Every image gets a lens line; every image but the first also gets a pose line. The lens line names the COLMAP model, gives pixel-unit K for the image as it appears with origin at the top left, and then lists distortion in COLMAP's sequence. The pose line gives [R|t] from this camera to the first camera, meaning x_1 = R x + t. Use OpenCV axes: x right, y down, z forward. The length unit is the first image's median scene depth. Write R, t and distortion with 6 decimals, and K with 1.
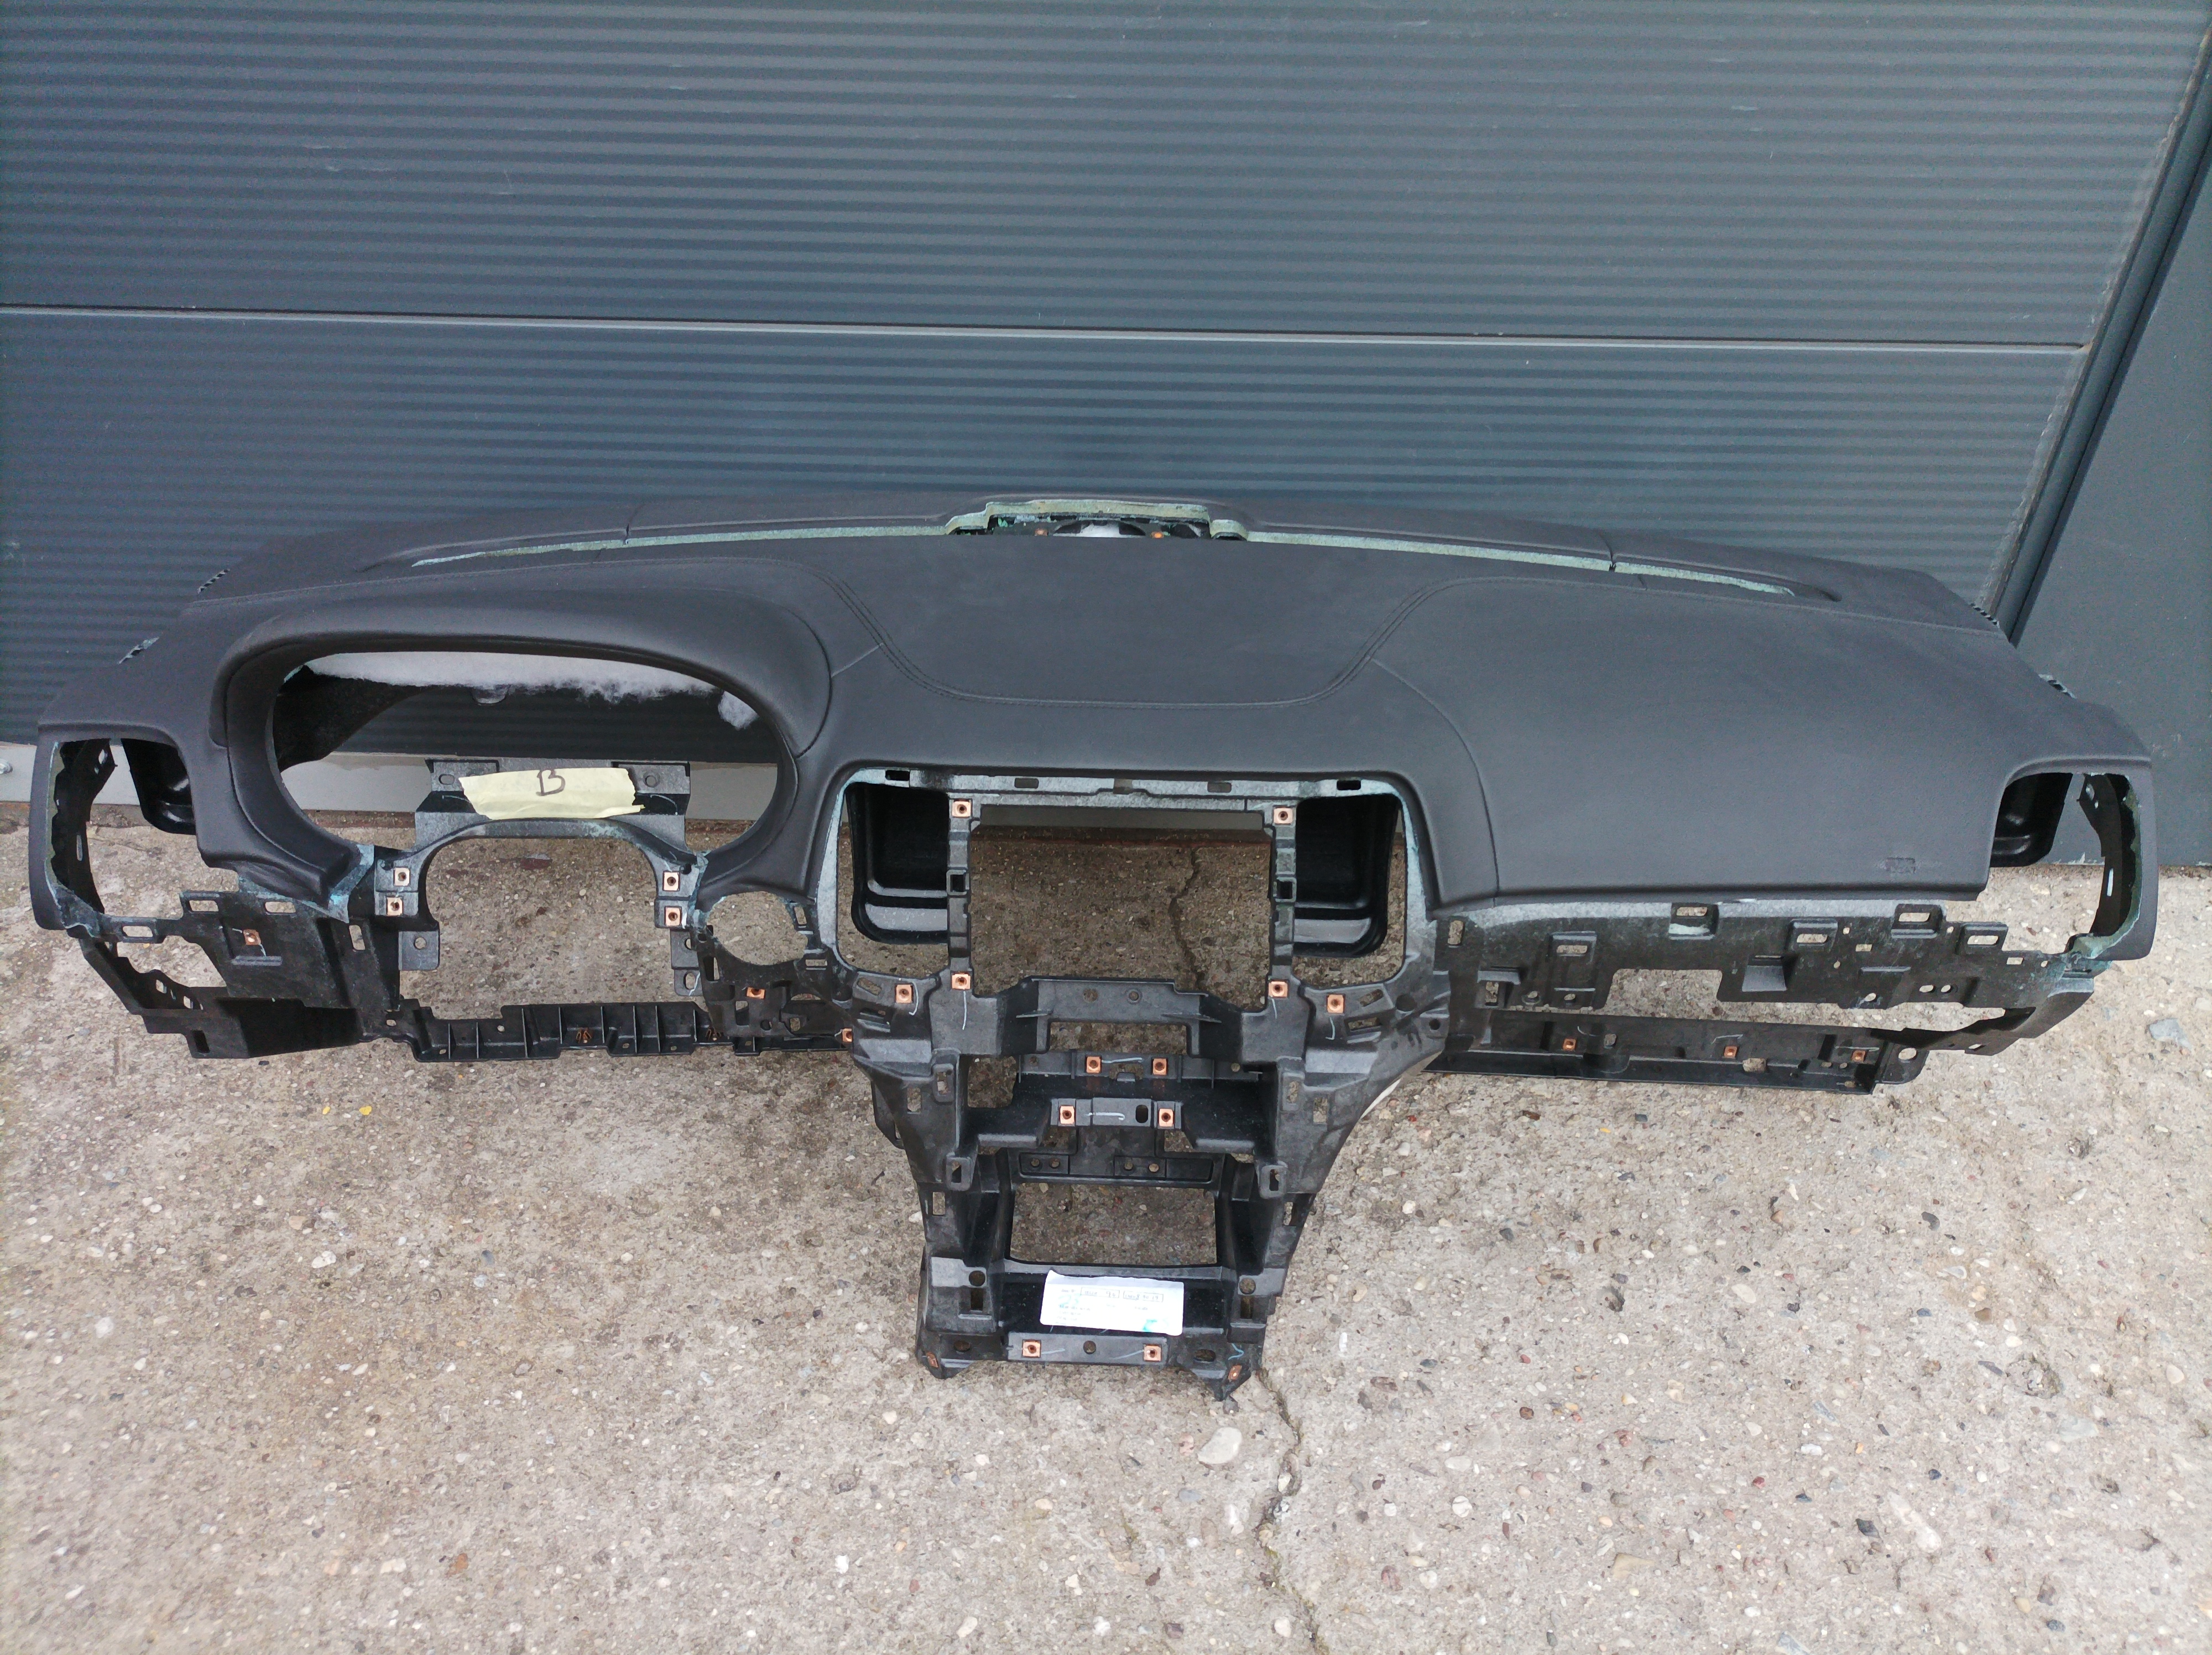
lens RADIAL K [[1657.5, 0, 1103.8], [0, 1657.5, 838.7], [0, 0, 1]] dist [0.021368, -0.011692]
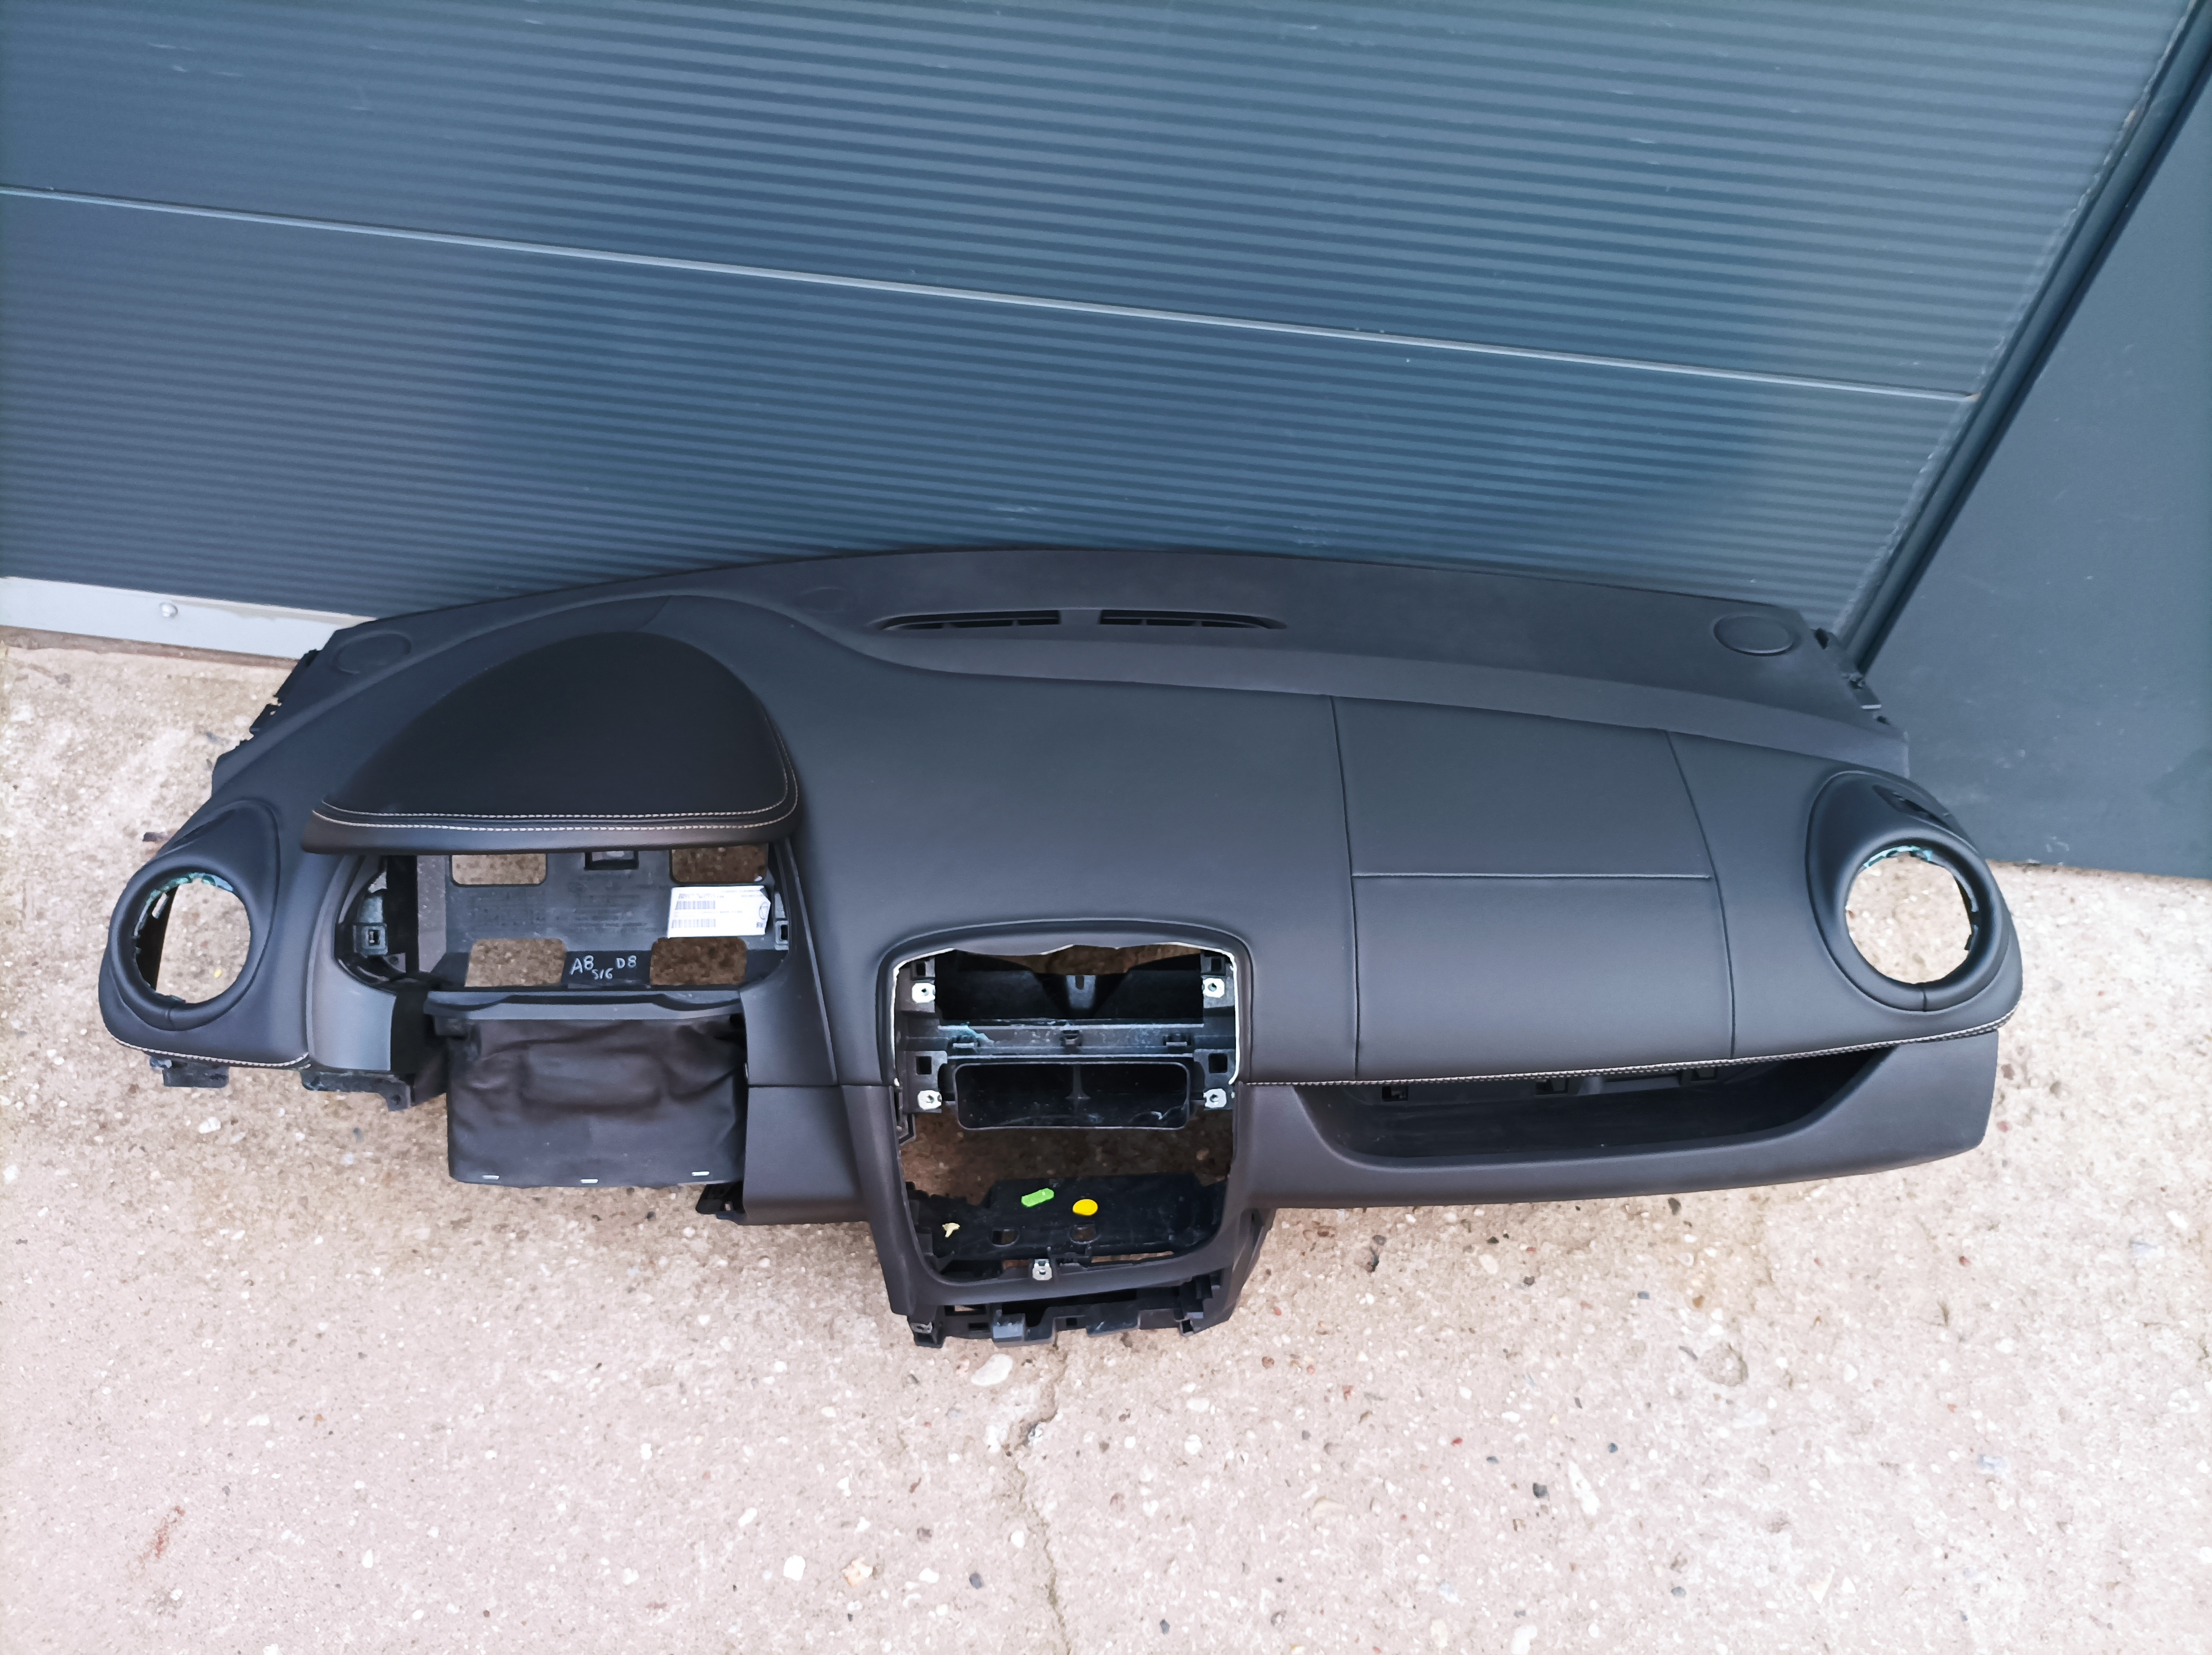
lens RADIAL K [[1657.5, 0, 1107.1], [0, 1657.5, 846.3], [0, 0, 1]] dist [0.021368, -0.011692]
pose [[0.996278, 0.086195, -0.000907, 0.111101], [-0.083983, 0.972977, 0.215089, -0.218707], [0.019422, -0.214212, 0.976594, -0.027571]]
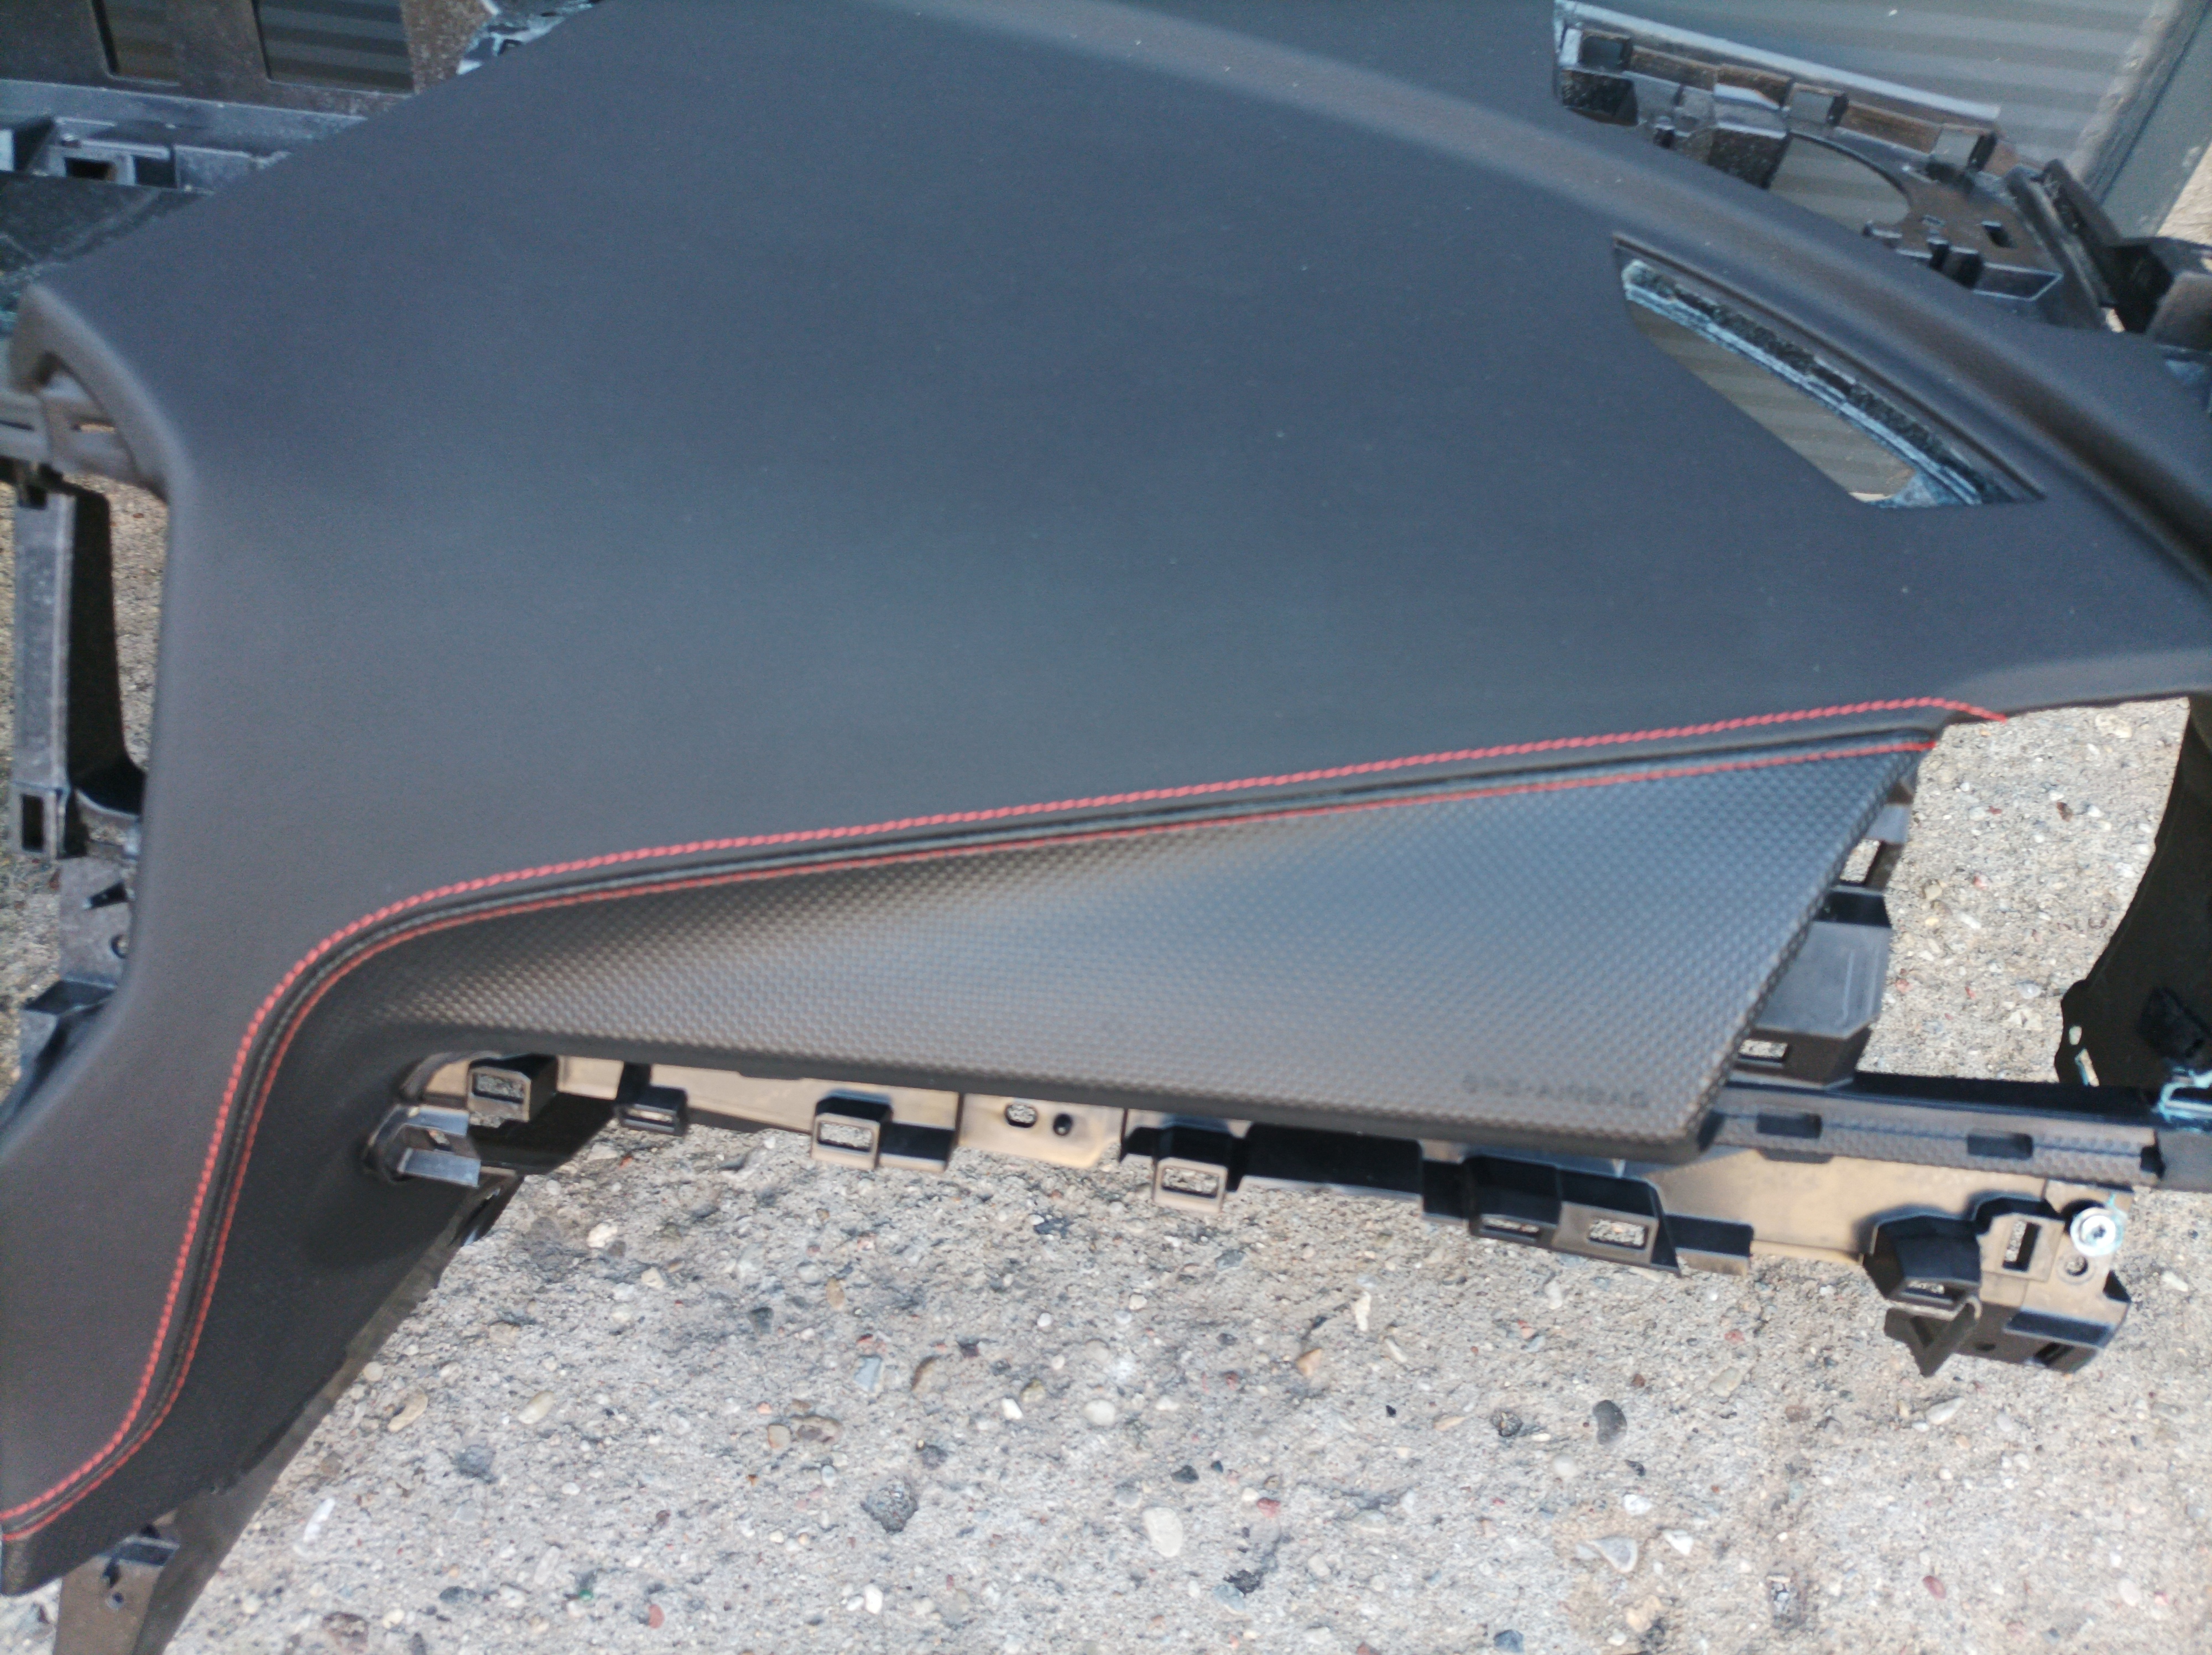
lens RADIAL K [[1657.5, 0, 1097.0], [0, 1657.5, 831.6], [0, 0, 1]] dist [0.021368, -0.011692]
pose [[0.986558, 0.135799, -0.090895, 0.390038], [-0.106575, 0.956356, 0.272074, -0.060141], [0.123876, -0.258730, 0.957974, 0.588324]]
